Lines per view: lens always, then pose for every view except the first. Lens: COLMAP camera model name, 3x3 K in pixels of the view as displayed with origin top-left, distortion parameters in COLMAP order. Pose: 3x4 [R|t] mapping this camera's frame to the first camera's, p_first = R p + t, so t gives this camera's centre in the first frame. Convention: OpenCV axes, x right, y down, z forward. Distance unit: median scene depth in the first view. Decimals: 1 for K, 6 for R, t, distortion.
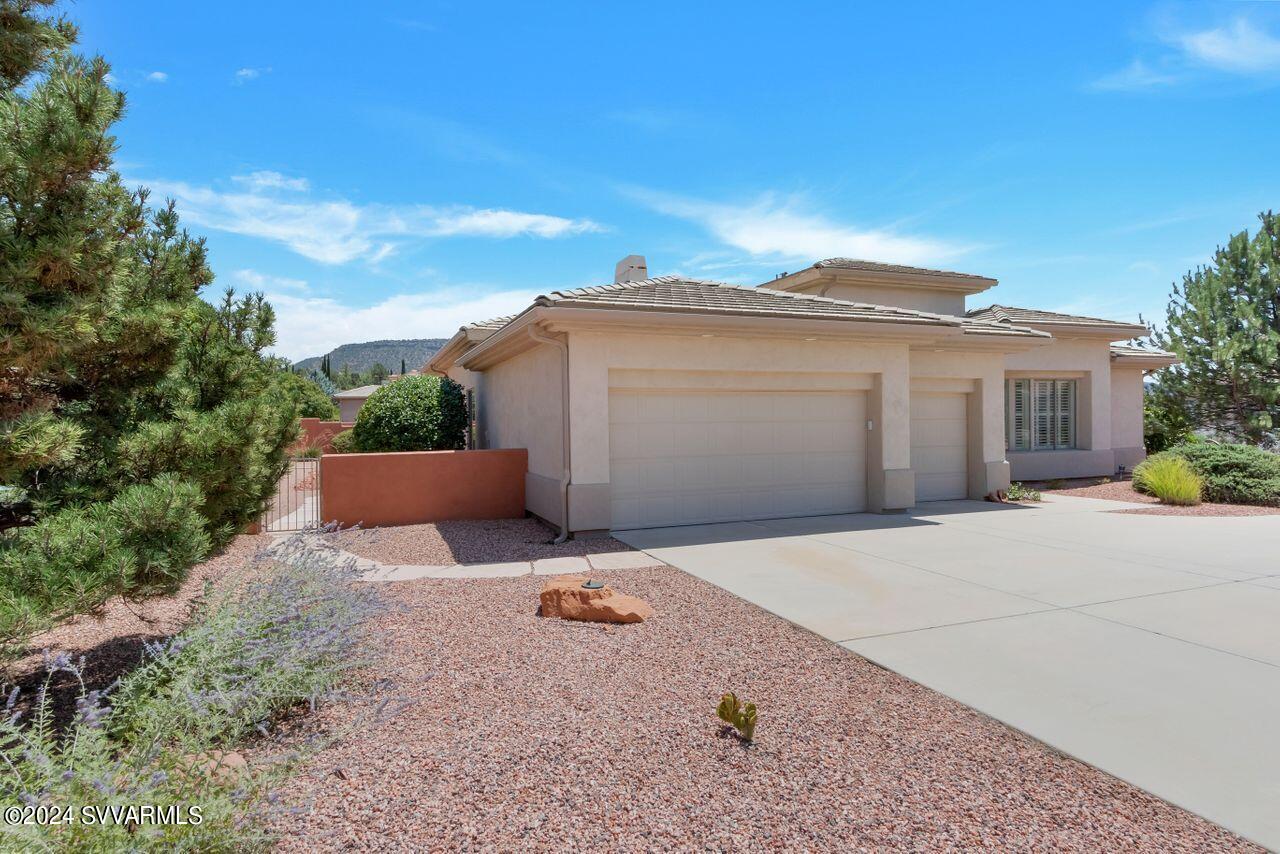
lens RADIAL K [[677.7, 0, 640.0], [0, 677.7, 427.0], [0, 0, 1]] dist [-0.000931, -0.000486]
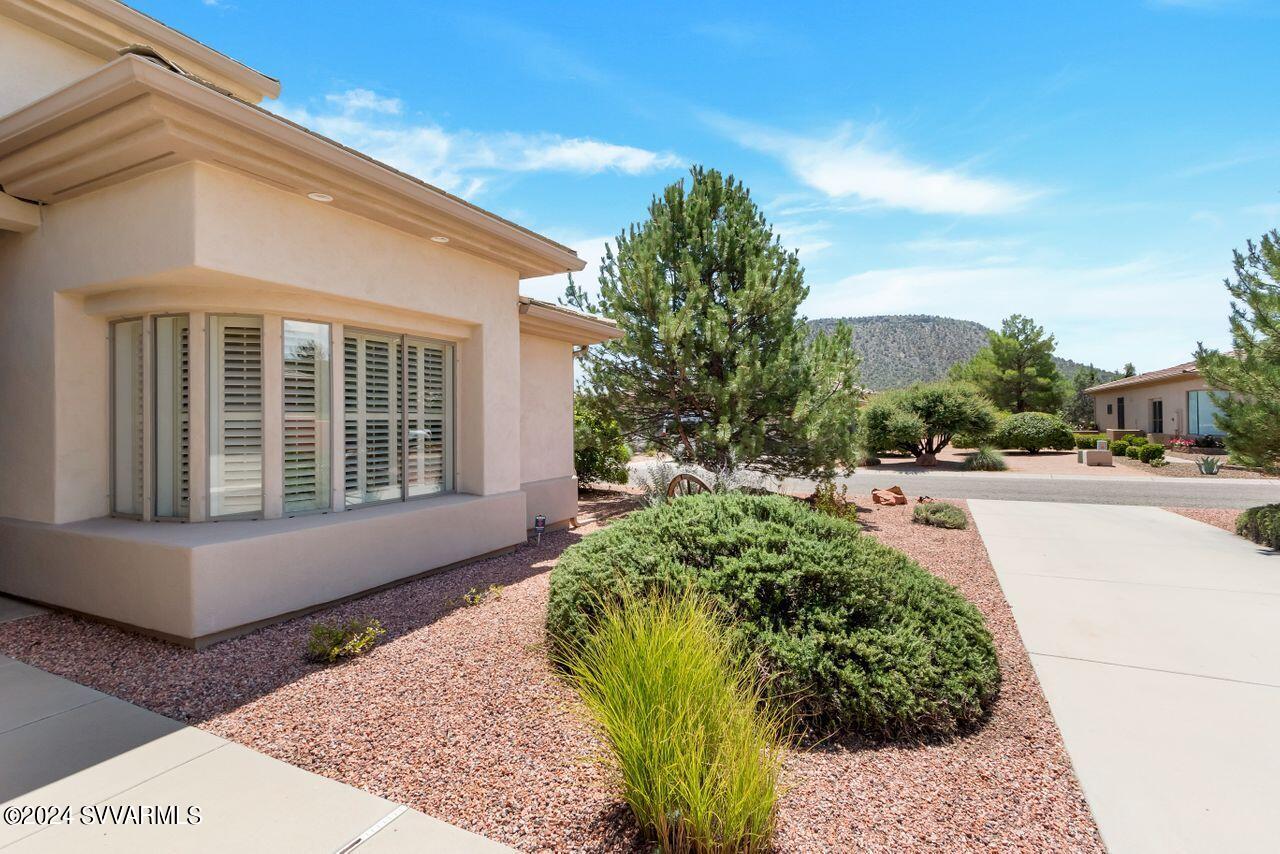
lens RADIAL K [[614.0, 0, 647.5], [0, 614.0, 429.2], [0, 0, 1]] dist [0.001289, 0.000189]
pose [[0.726070, -0.000468, 0.687621, 0.443072], [0.003326, 0.999990, -0.002831, -0.009281], [-0.687613, 0.004342, 0.726064, 0.595663]]
